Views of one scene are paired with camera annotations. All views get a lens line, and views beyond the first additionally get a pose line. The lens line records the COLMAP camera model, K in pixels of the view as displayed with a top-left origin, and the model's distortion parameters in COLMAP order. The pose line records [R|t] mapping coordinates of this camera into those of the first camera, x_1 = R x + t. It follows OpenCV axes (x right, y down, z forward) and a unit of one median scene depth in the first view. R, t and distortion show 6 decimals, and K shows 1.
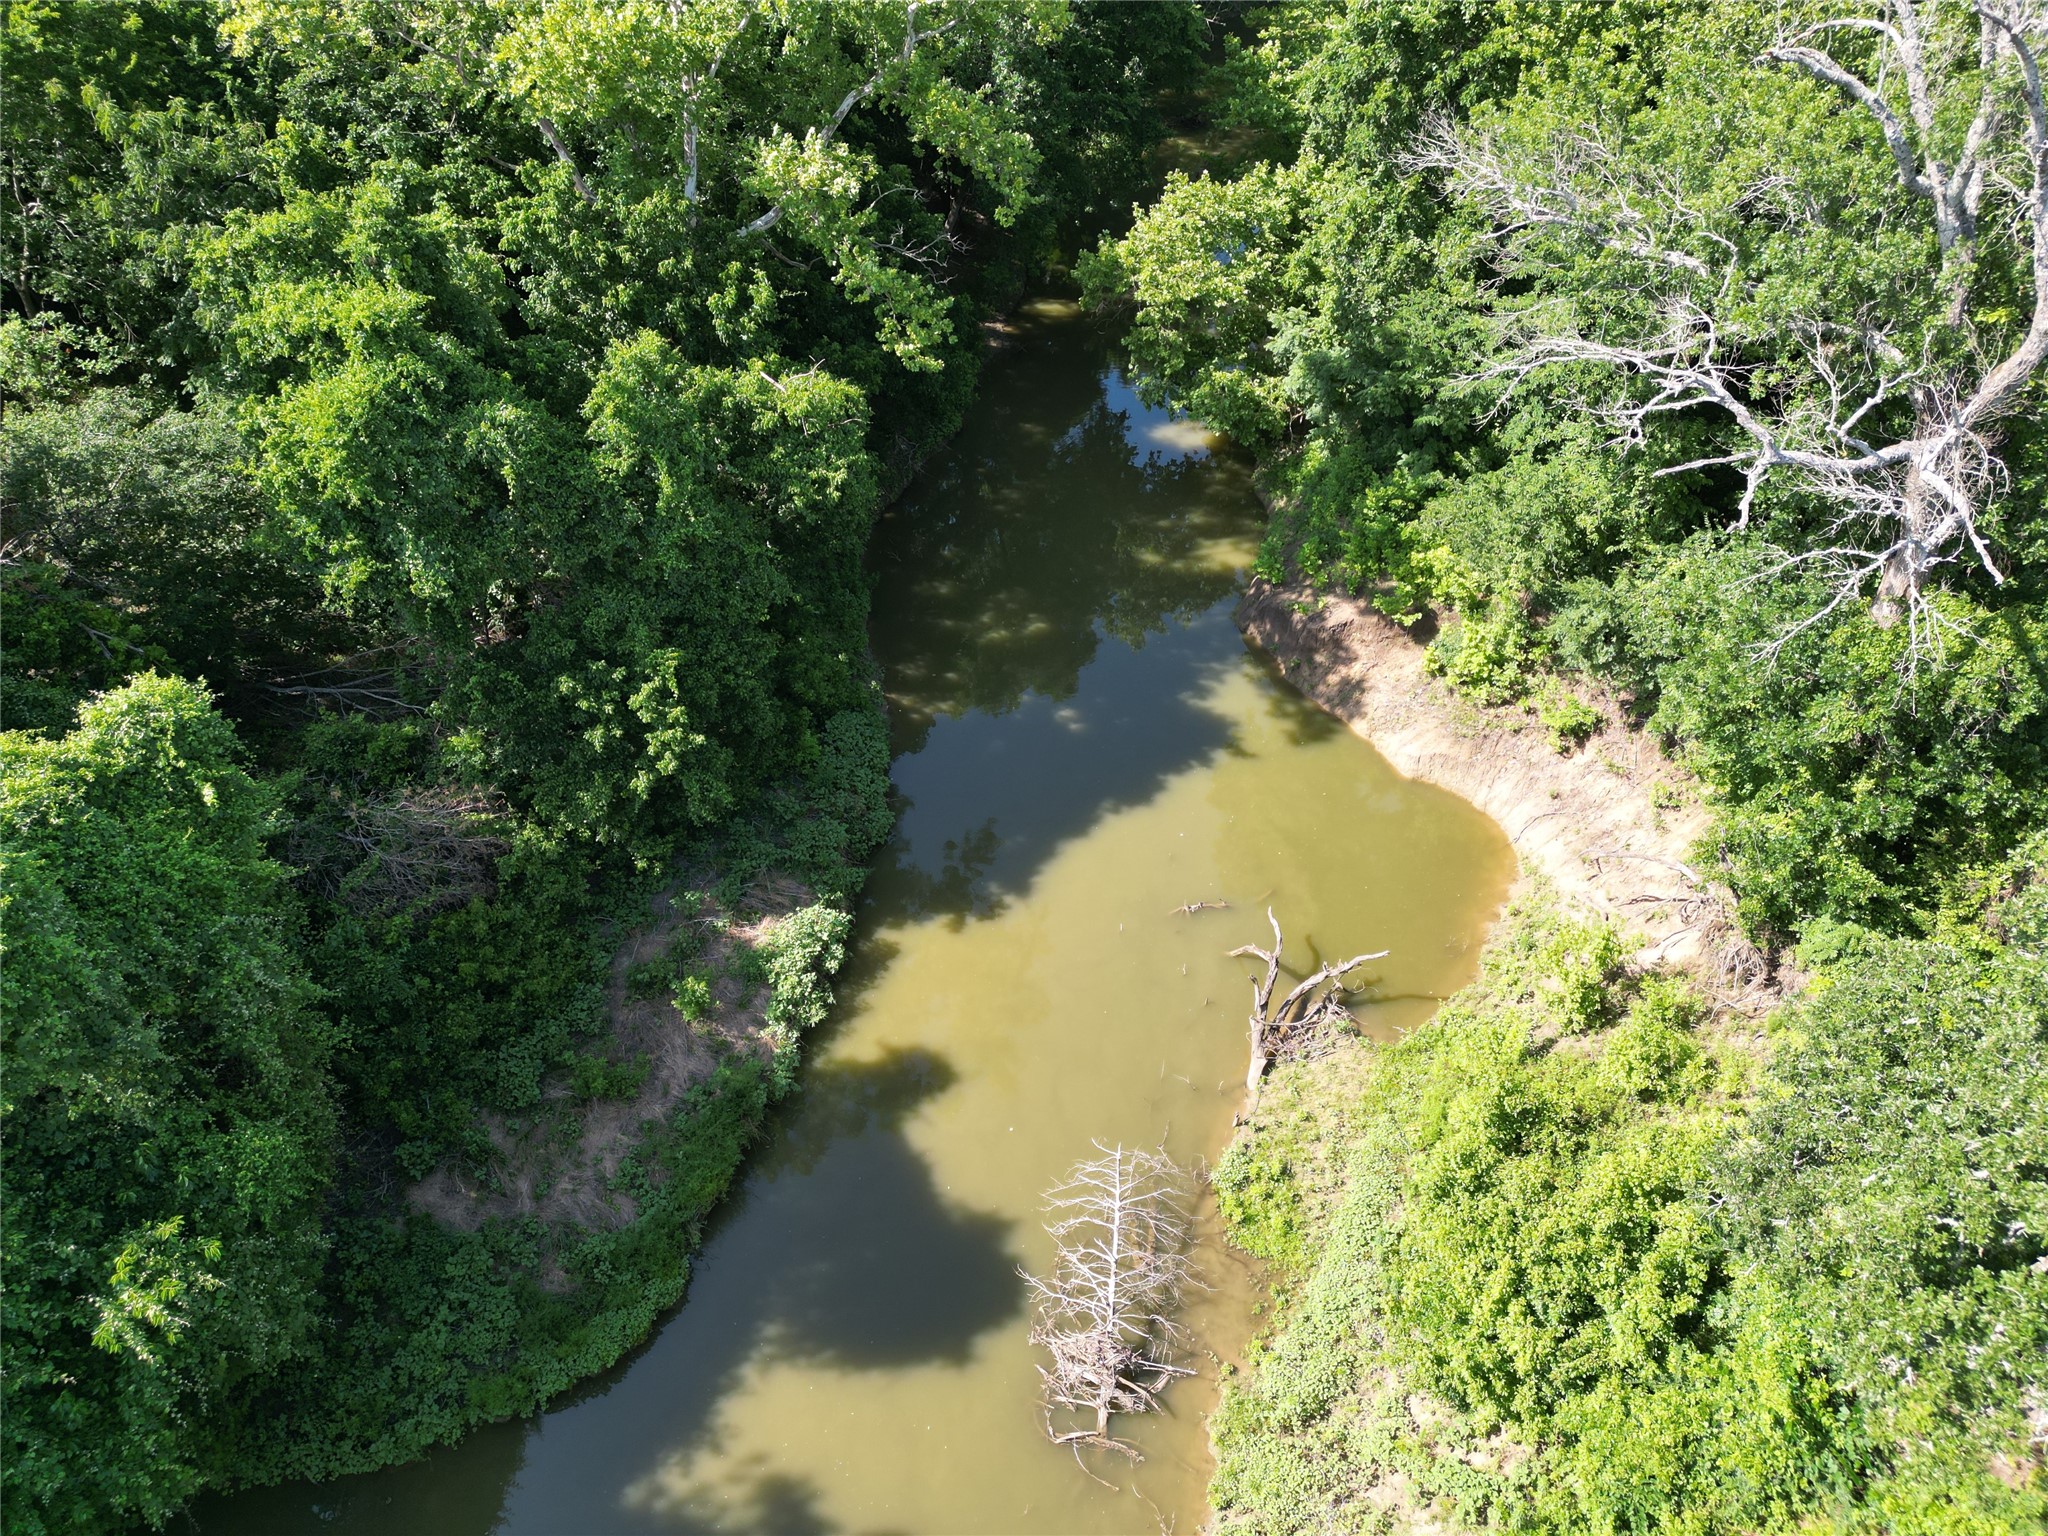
lens RADIAL K [[1437.1, 0, 1014.3], [0, 1437.1, 759.3], [0, 0, 1]] dist [0.046067, -0.029174]
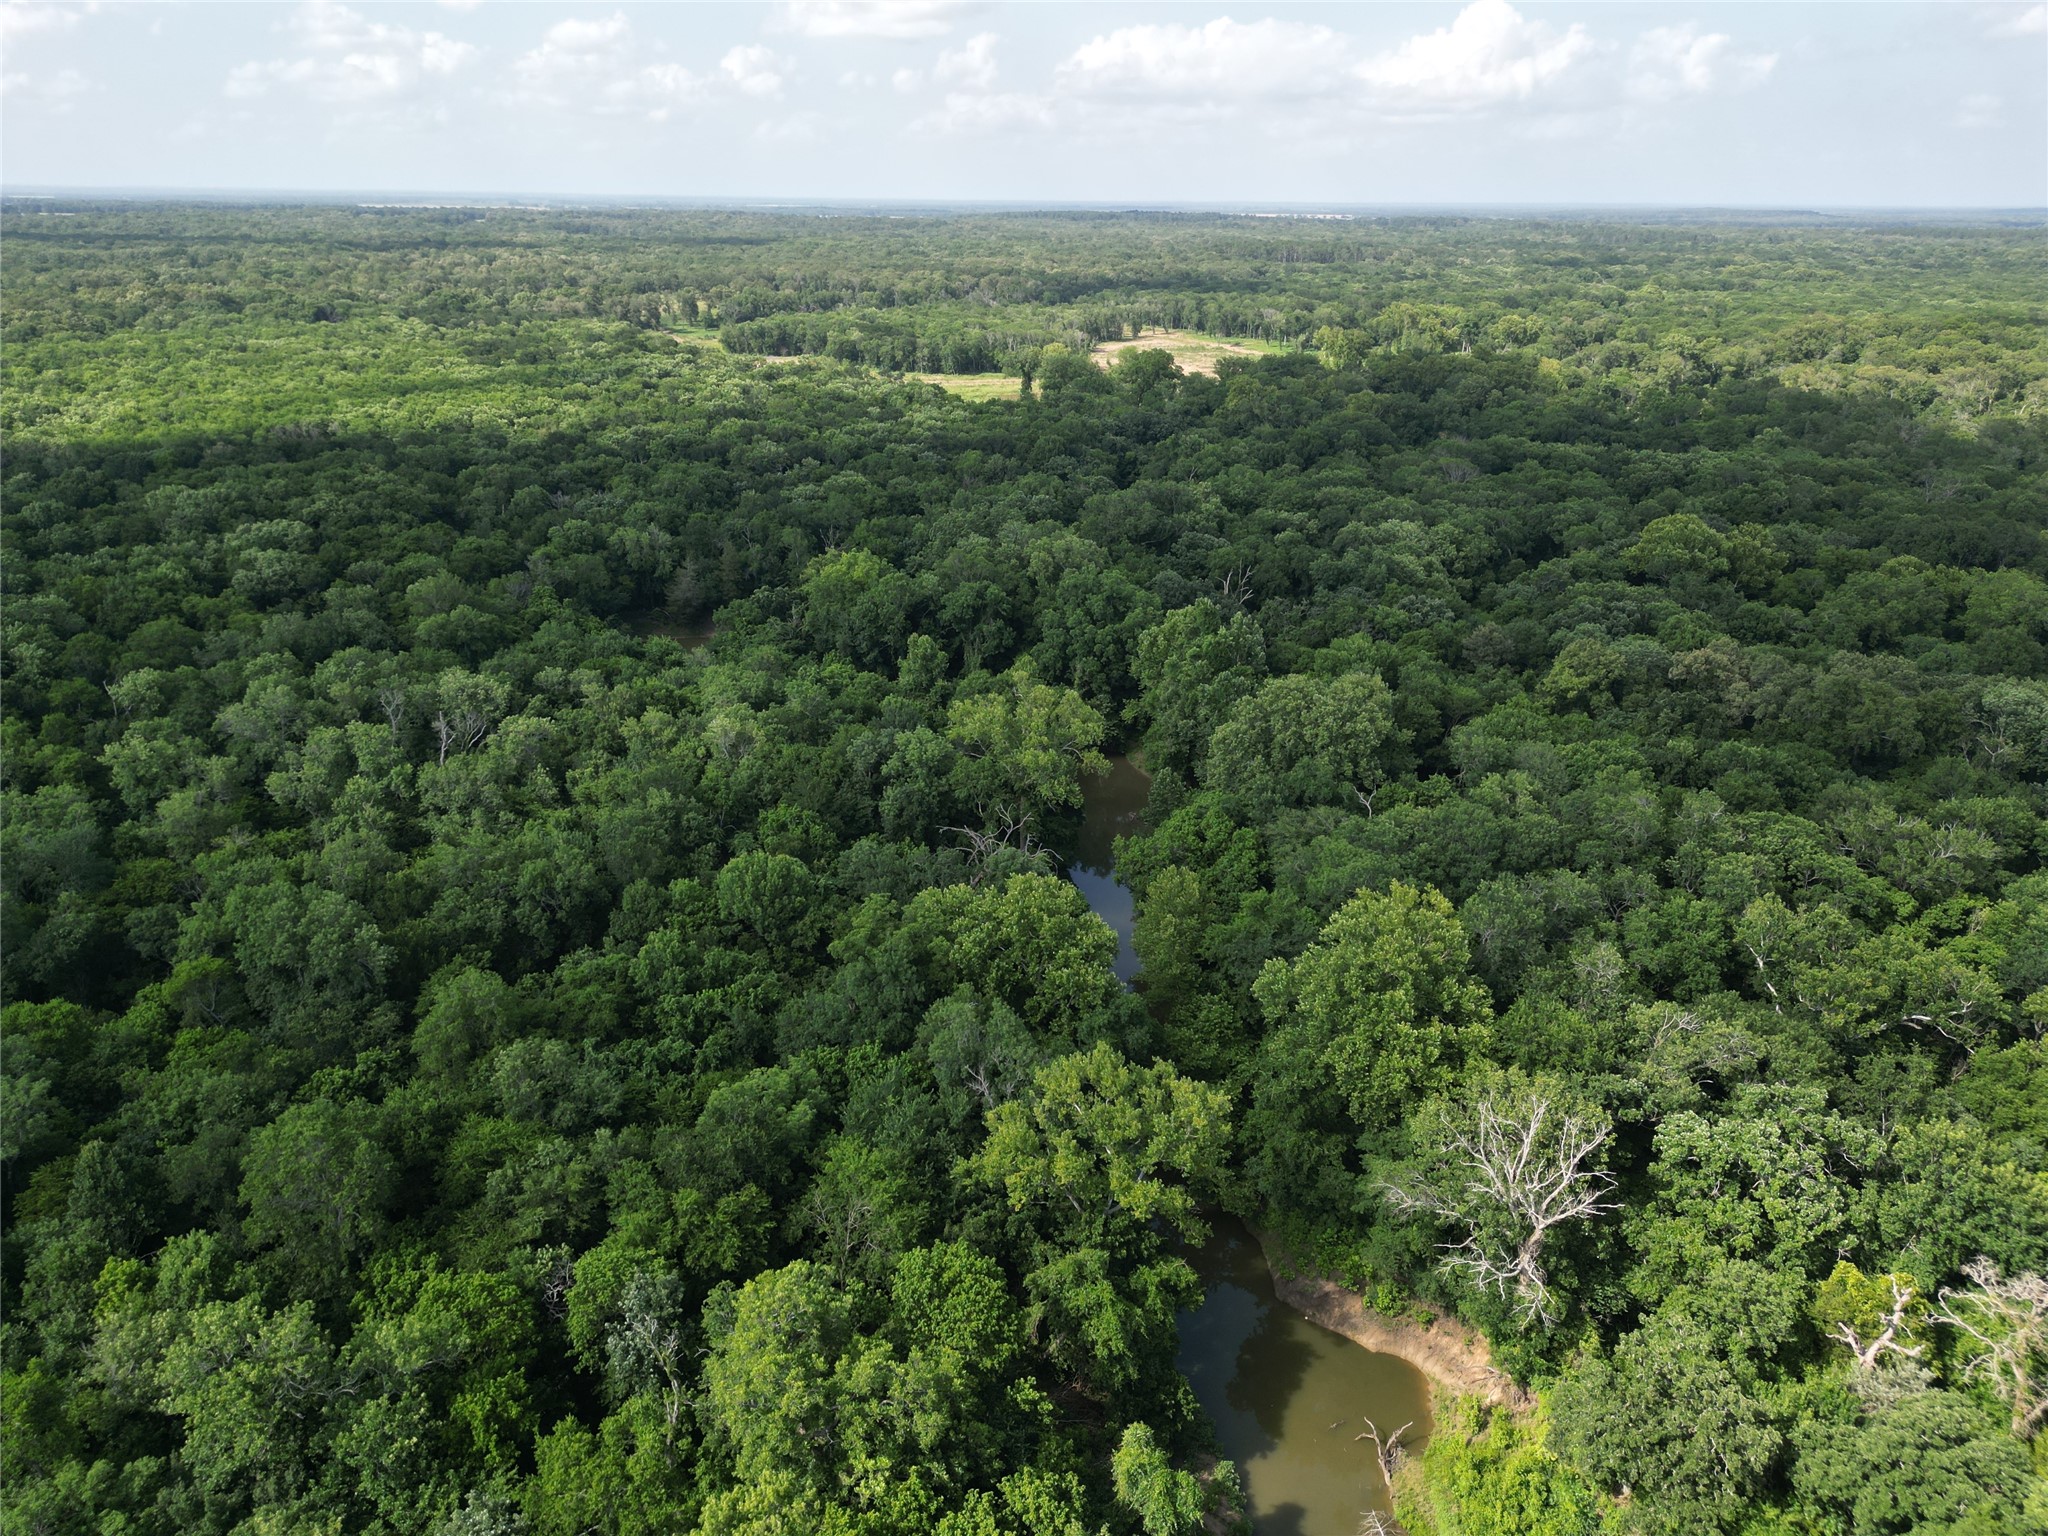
lens RADIAL K [[1437.1, 0, 1044.7], [0, 1437.1, 765.5], [0, 0, 1]] dist [0.046067, -0.029174]
pose [[0.935921, -0.119794, 0.331212, -1.354605], [0.227772, 0.923136, -0.309743, -0.382626], [-0.268649, 0.365336, 0.891268, -2.067856]]
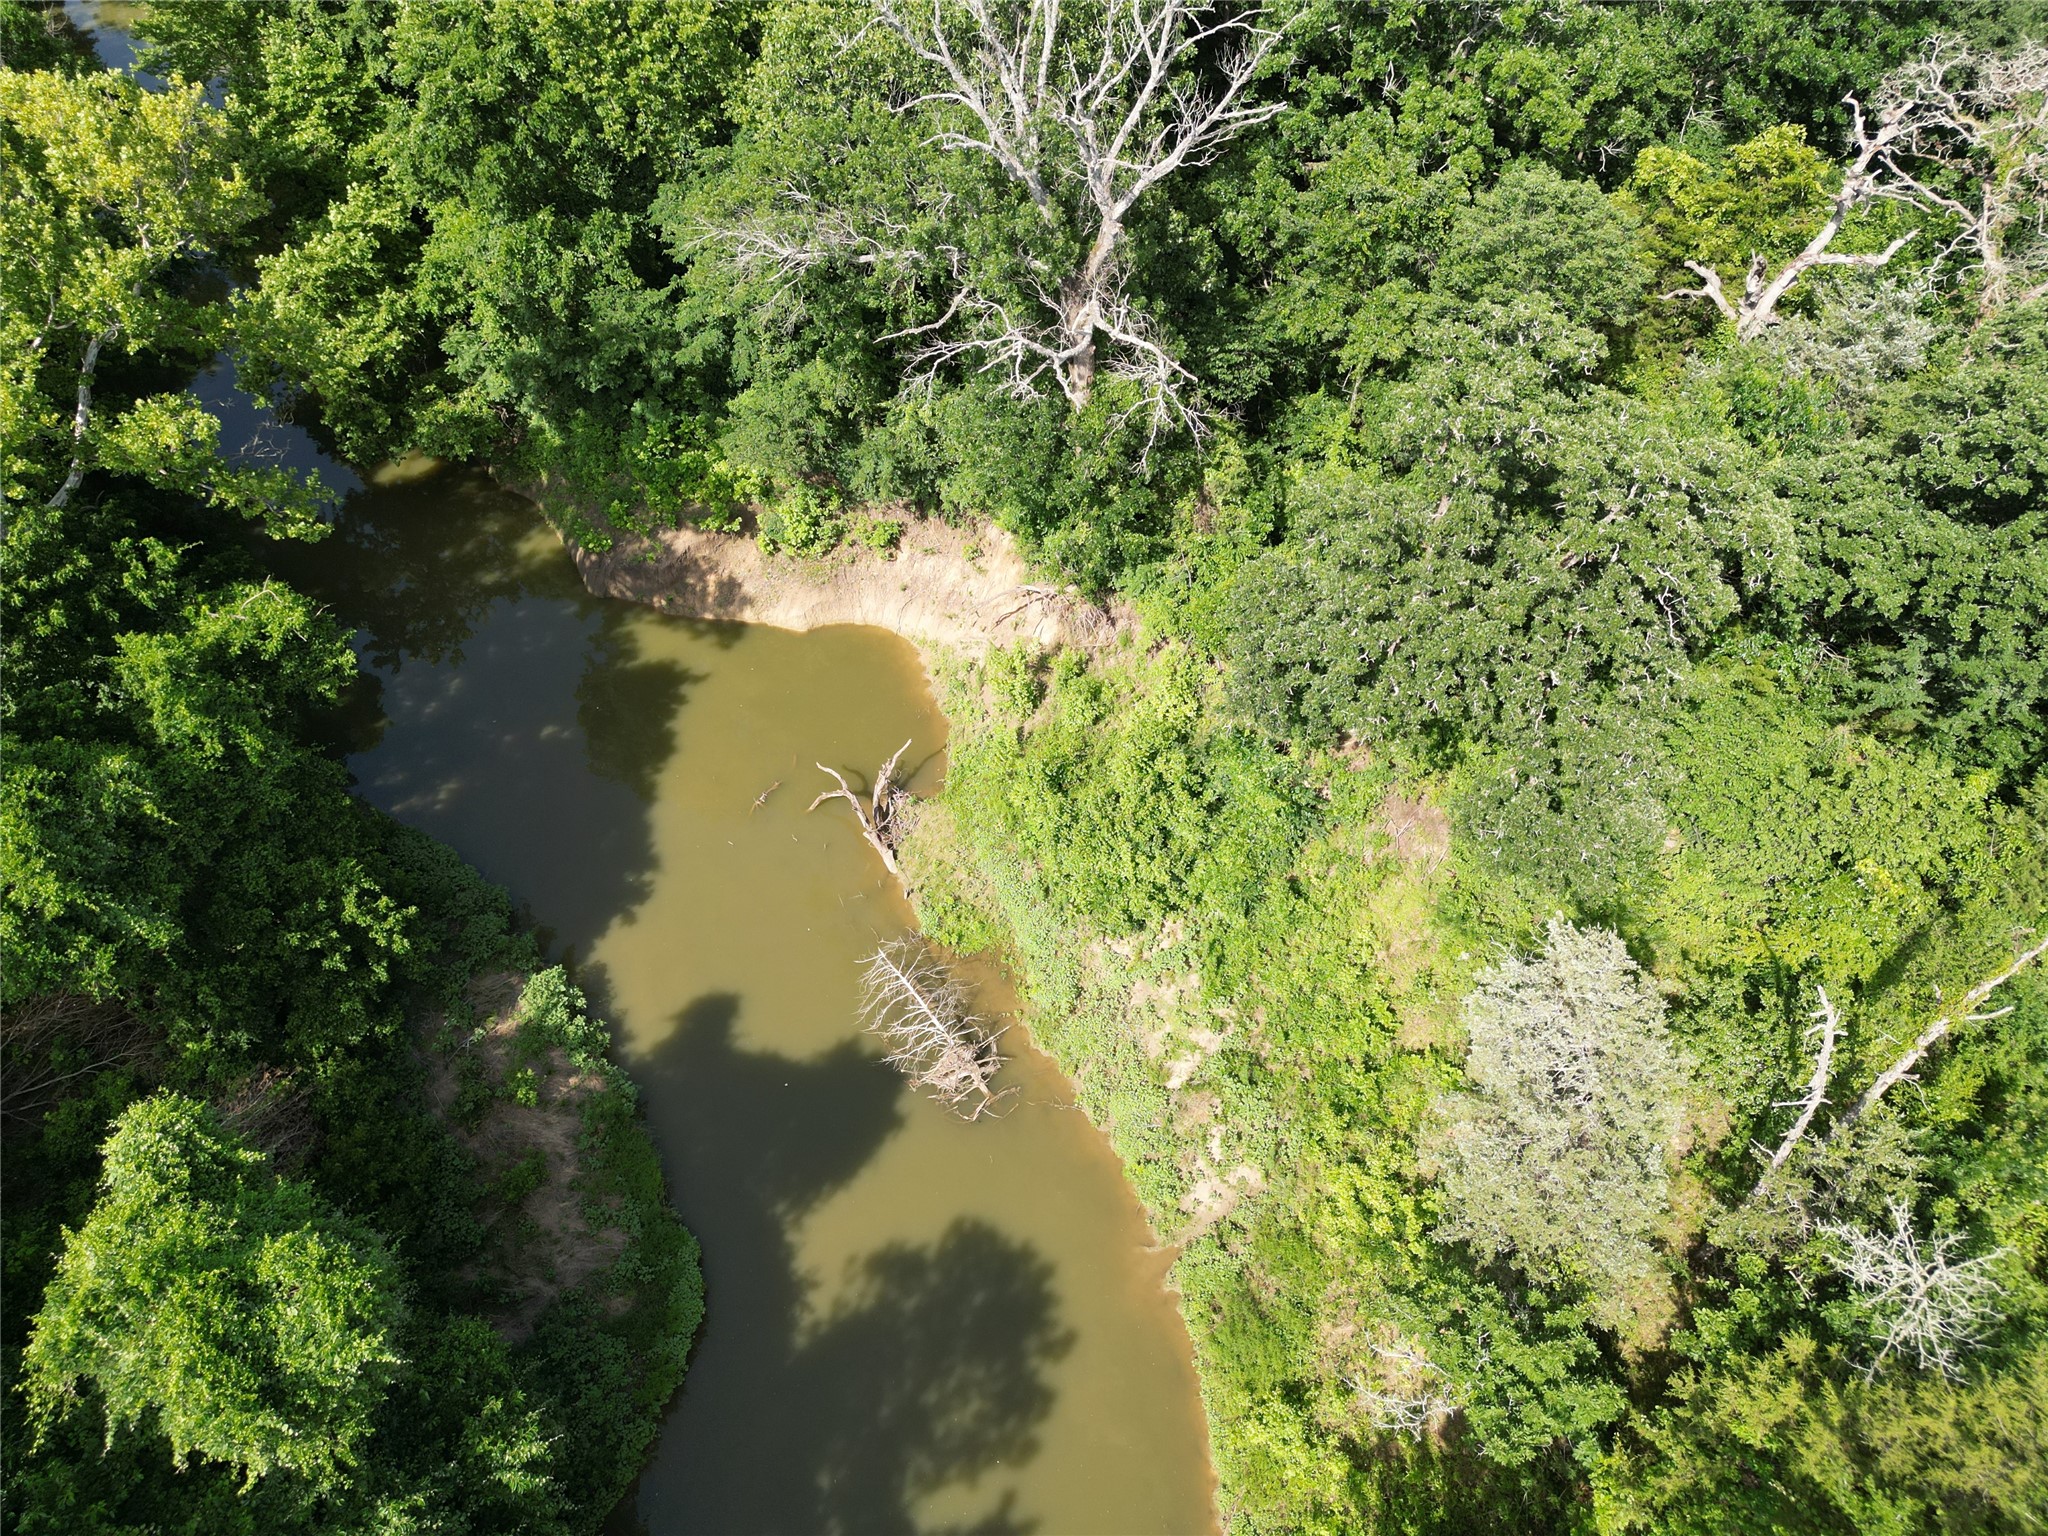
lens RADIAL K [[1437.1, 0, 1033.2], [0, 1437.1, 765.4], [0, 0, 1]] dist [0.046067, -0.029174]
pose [[0.666324, -0.559453, 0.492975, -0.401045], [0.494571, 0.826359, 0.269314, -0.179678], [-0.558043, 0.064361, 0.827312, -0.260423]]
